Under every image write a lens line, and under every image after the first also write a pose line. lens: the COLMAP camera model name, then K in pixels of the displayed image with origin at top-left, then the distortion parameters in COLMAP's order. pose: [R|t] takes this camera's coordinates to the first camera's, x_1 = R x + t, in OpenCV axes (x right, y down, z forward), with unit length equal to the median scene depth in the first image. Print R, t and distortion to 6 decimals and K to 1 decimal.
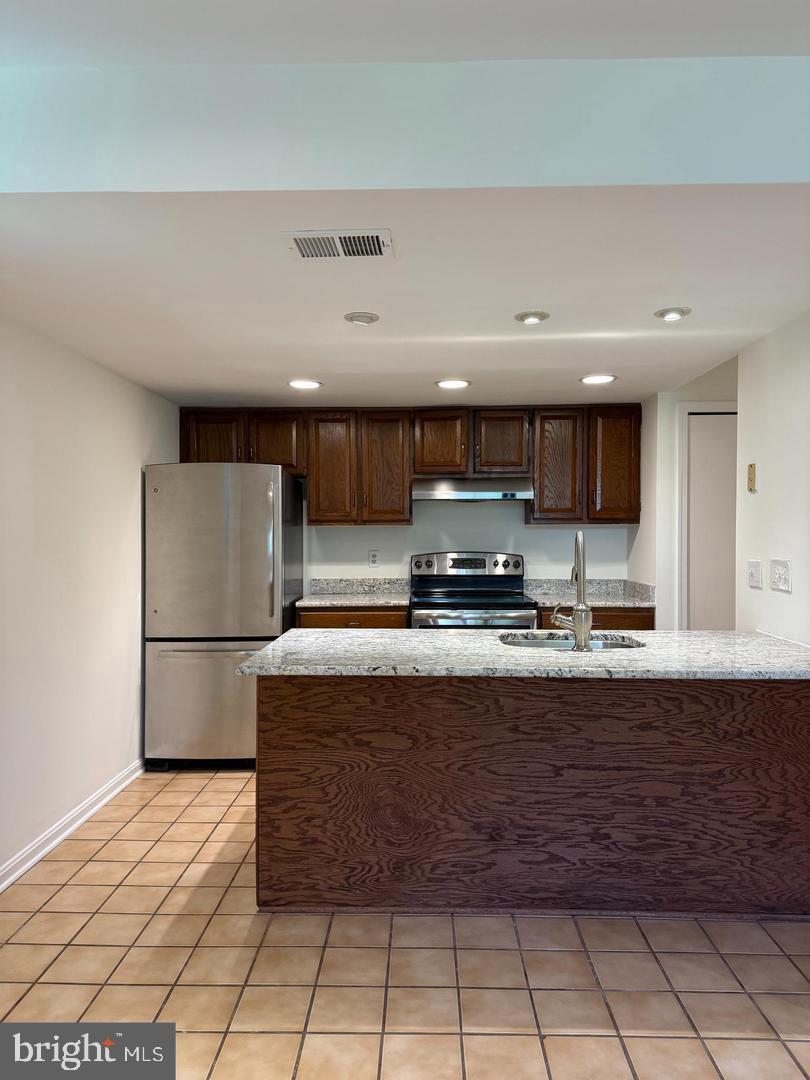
lens RADIAL K [[769.0, 0, 405.4], [0, 769.0, 544.6], [0, 0, 1]] dist [0.038876, -0.014862]
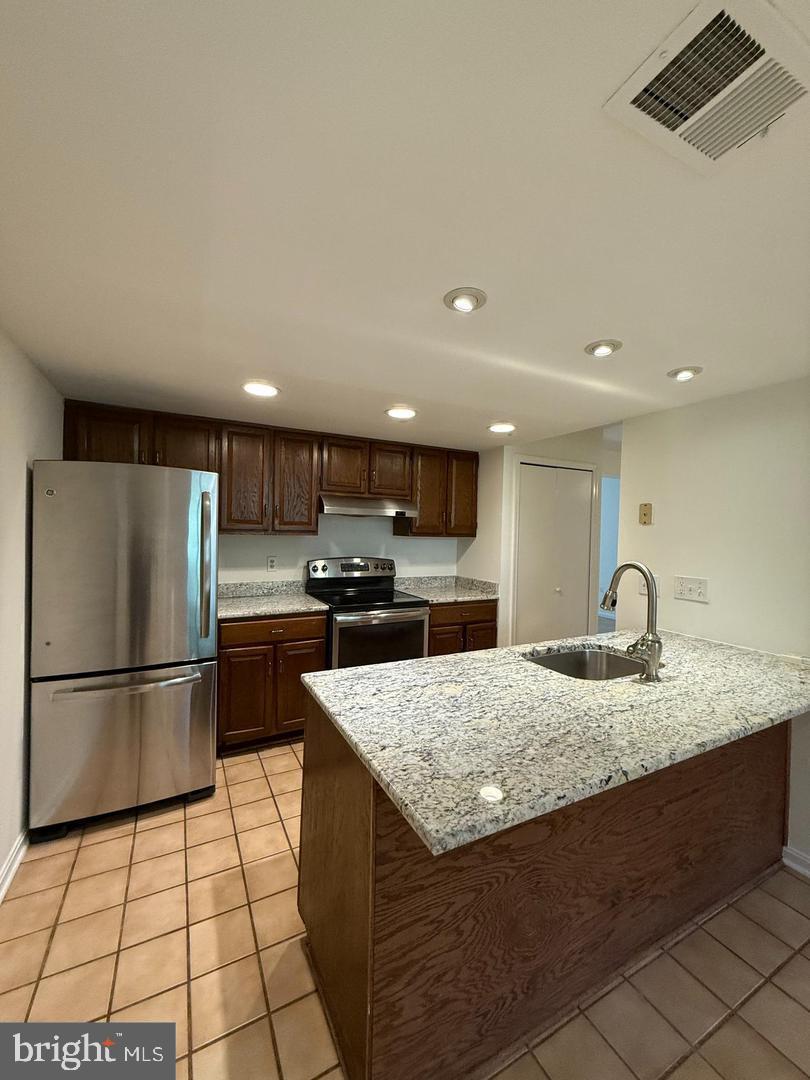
lens RADIAL K [[431.8, 0, 402.7], [0, 431.8, 540.4], [0, 0, 1]] dist [-0.004185, 0.000803]
pose [[0.870573, 0.008991, 0.491957, -0.221751], [-0.016545, 0.999803, 0.011007, -0.031098], [-0.491760, -0.017721, 0.870550, 0.429844]]
